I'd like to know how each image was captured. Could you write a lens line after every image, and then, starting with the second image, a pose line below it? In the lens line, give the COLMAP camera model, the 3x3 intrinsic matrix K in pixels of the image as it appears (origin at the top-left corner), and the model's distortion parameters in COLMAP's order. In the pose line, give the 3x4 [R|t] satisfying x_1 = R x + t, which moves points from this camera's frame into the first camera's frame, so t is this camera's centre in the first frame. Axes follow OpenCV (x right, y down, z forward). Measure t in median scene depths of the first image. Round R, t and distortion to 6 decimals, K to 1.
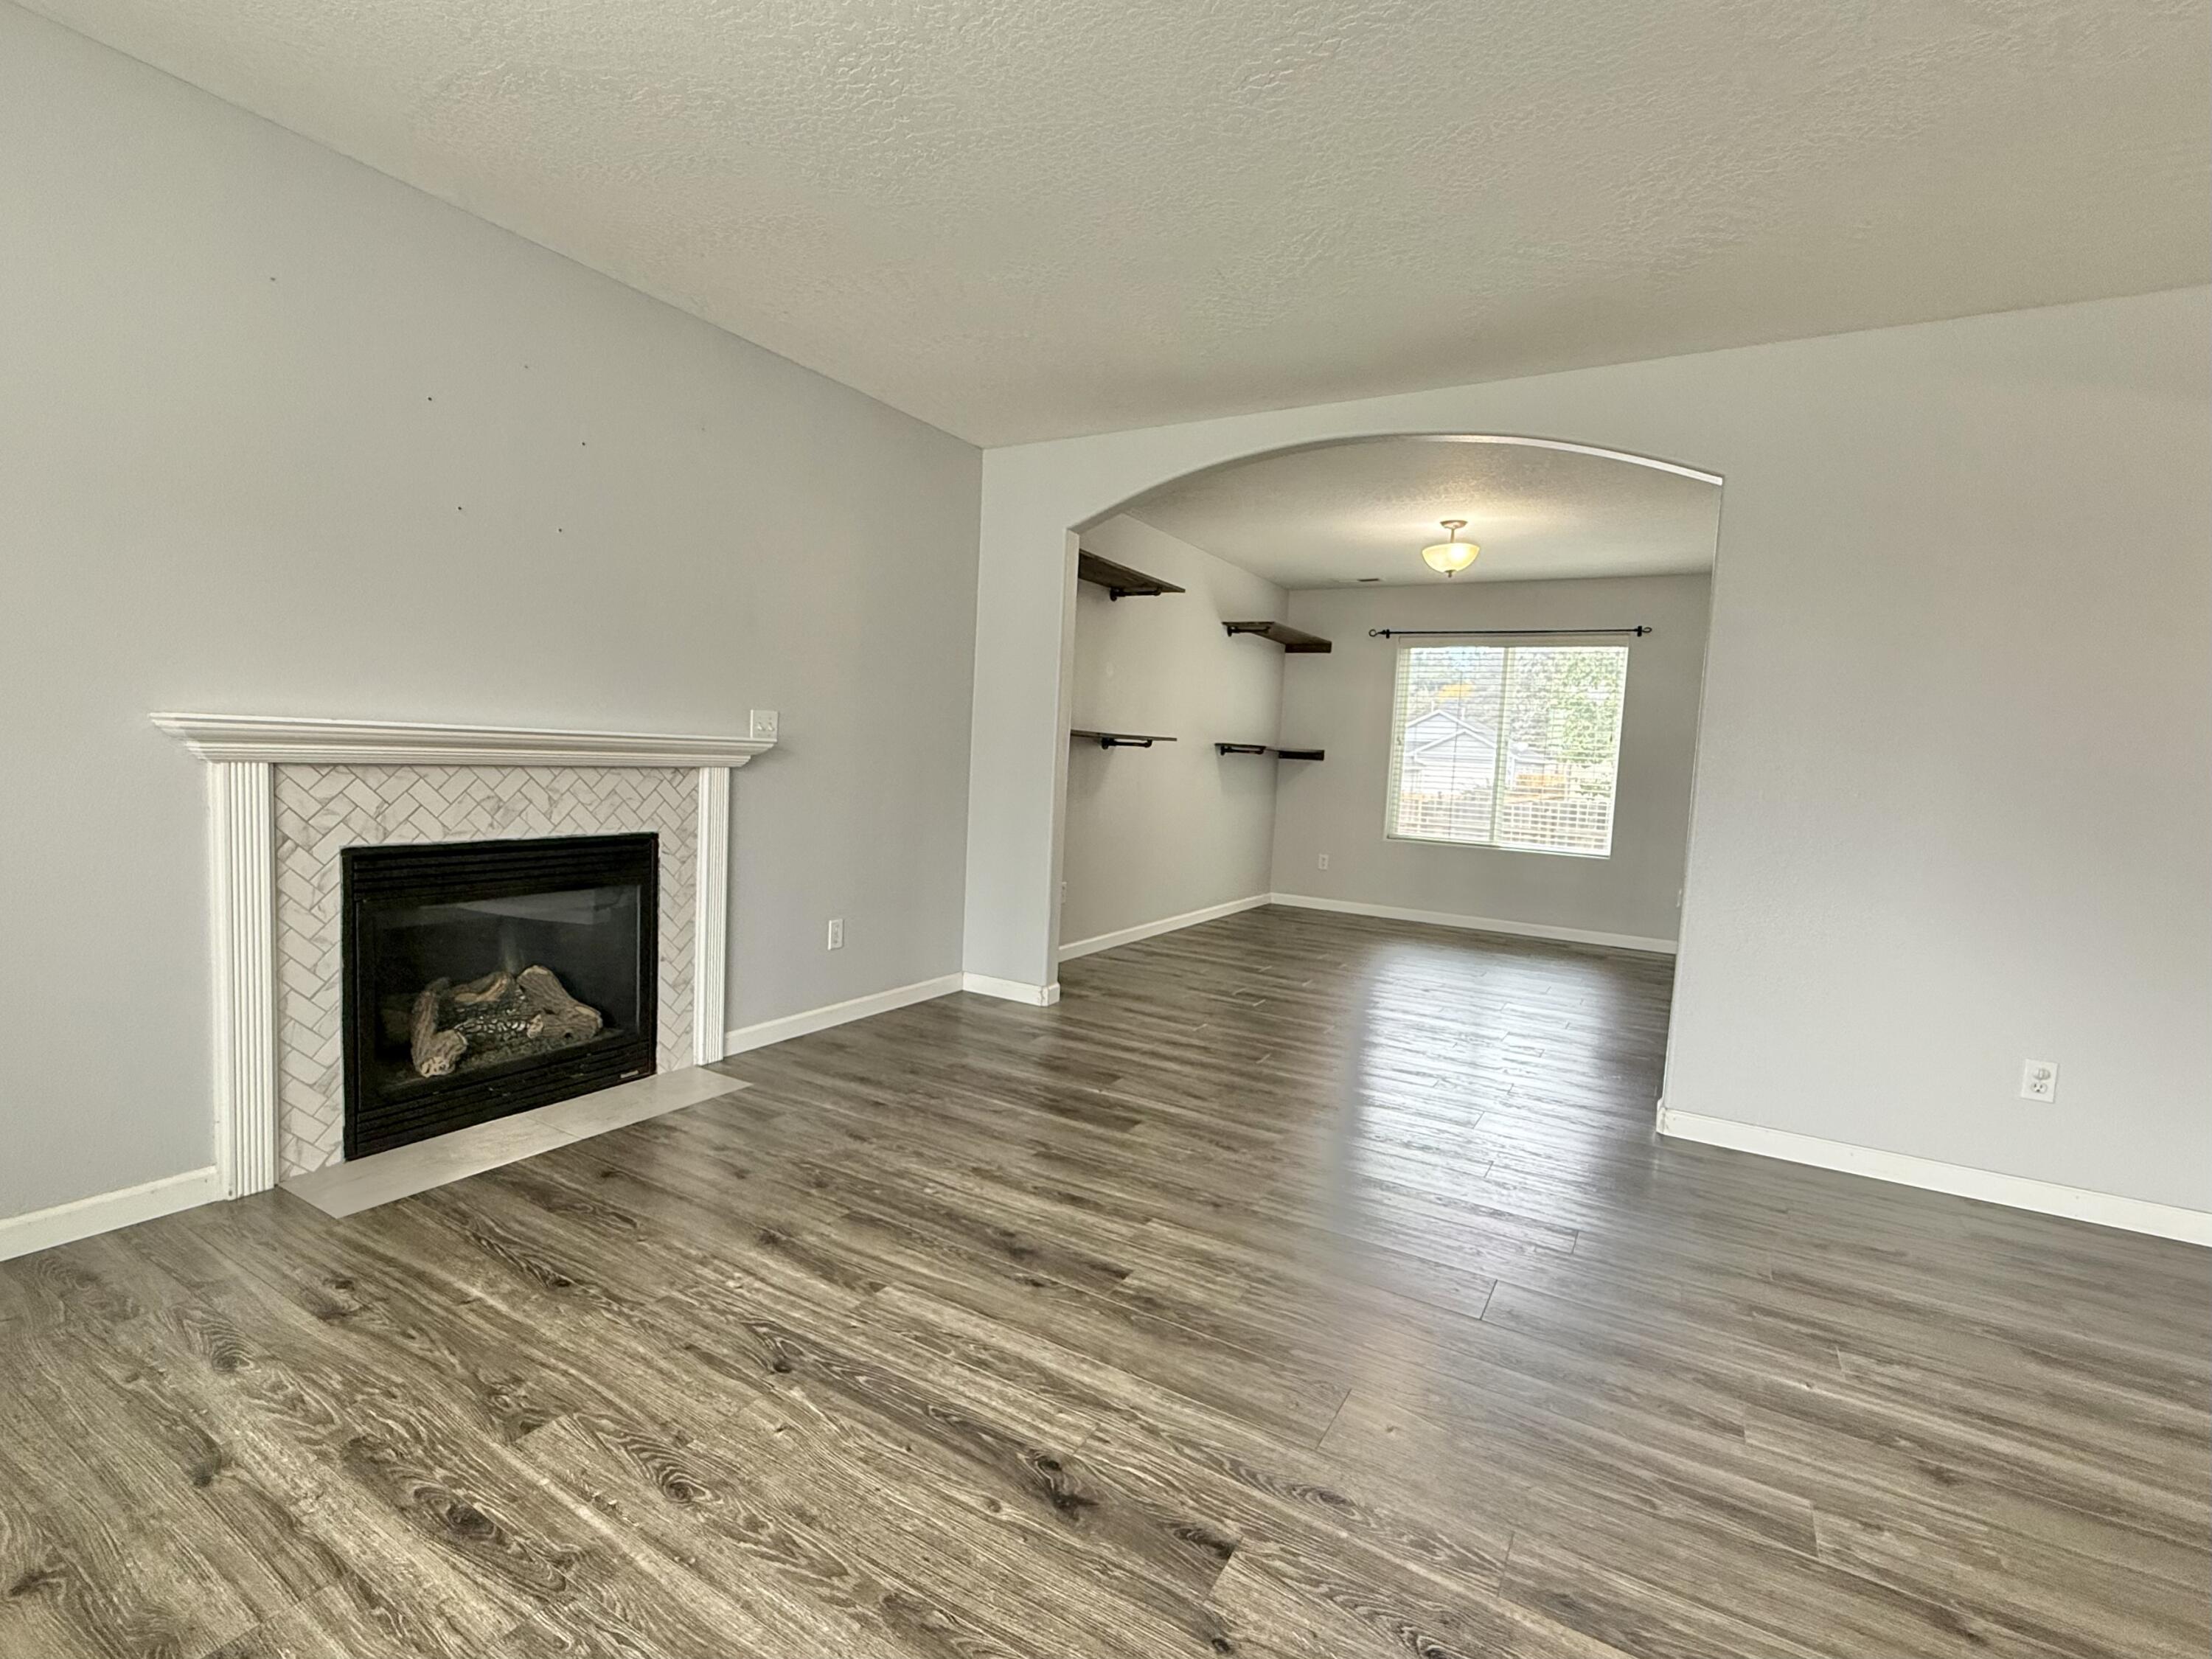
lens RADIAL K [[886.6, 0, 1114.7], [0, 886.6, 821.2], [0, 0, 1]] dist [-0.000433, 0.000490]
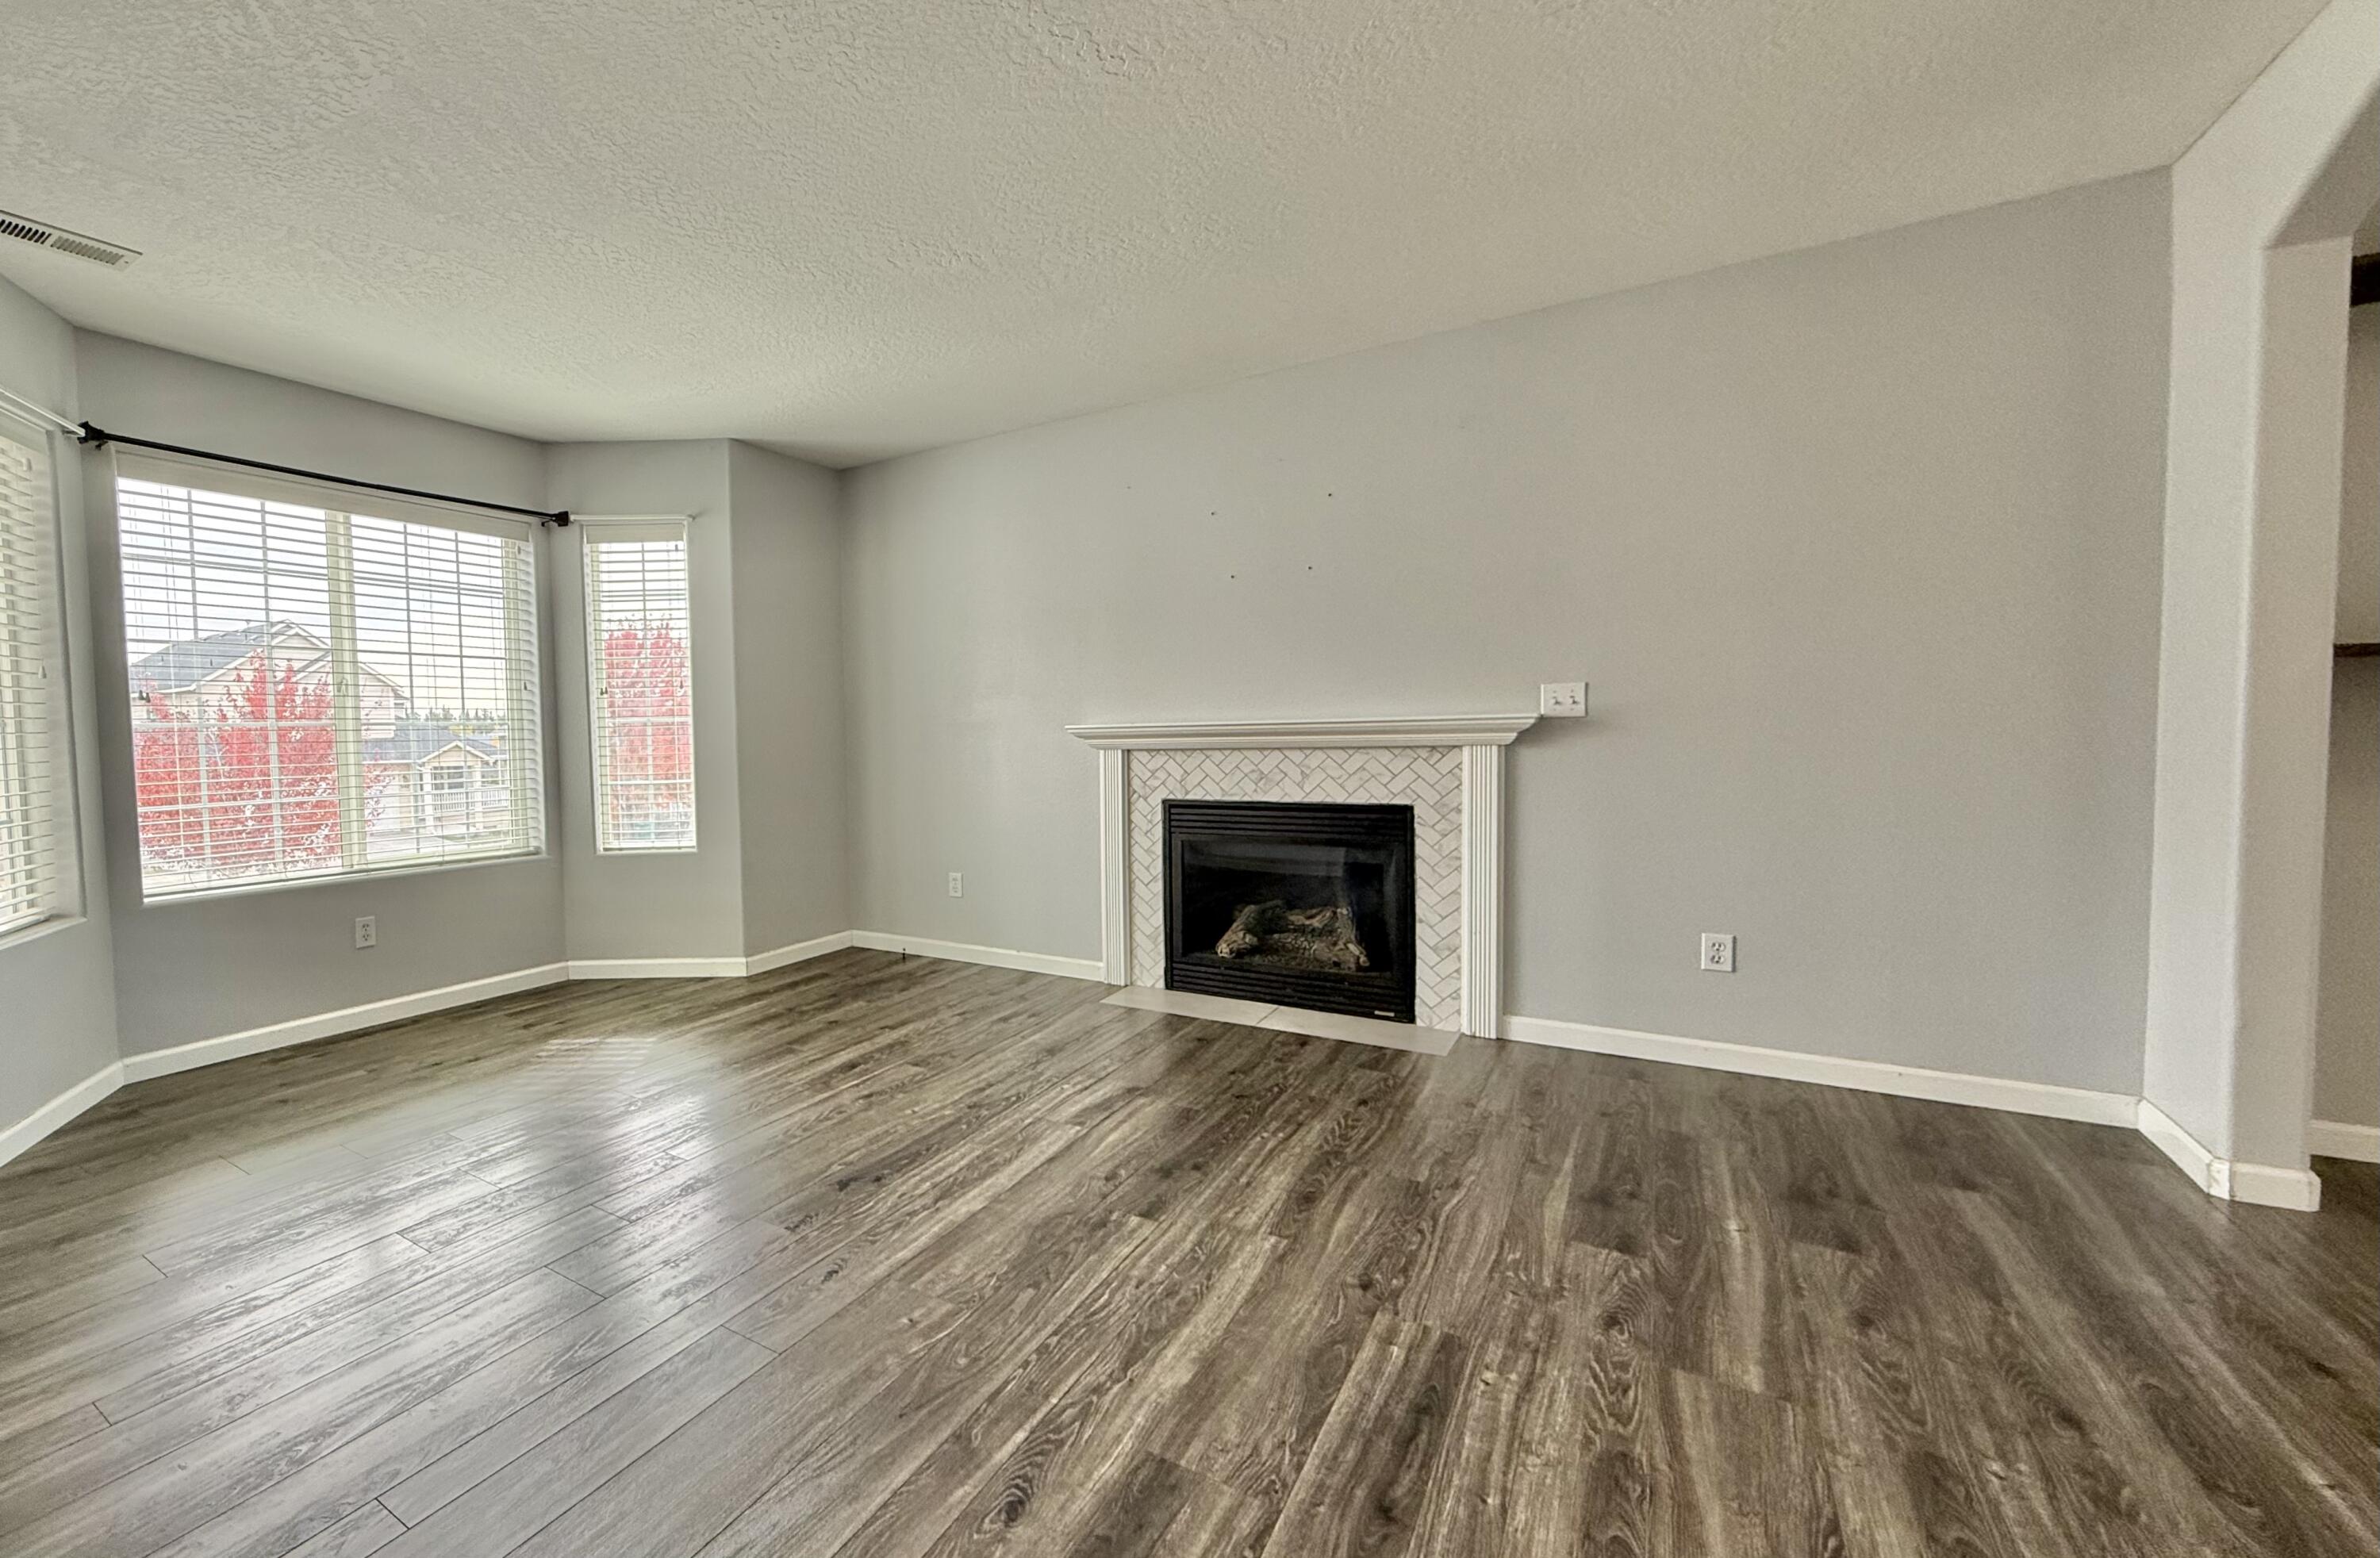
lens RADIAL K [[1127.7, 0, 1199.0], [0, 1127.7, 787.1], [0, 0, 1]] dist [-0.000421, -0.000097]
pose [[0.090766, 0.001974, -0.995870, 1.056469], [-0.047220, 0.998882, -0.002324, 0.007295], [0.994752, 0.047236, 0.090758, 0.729275]]
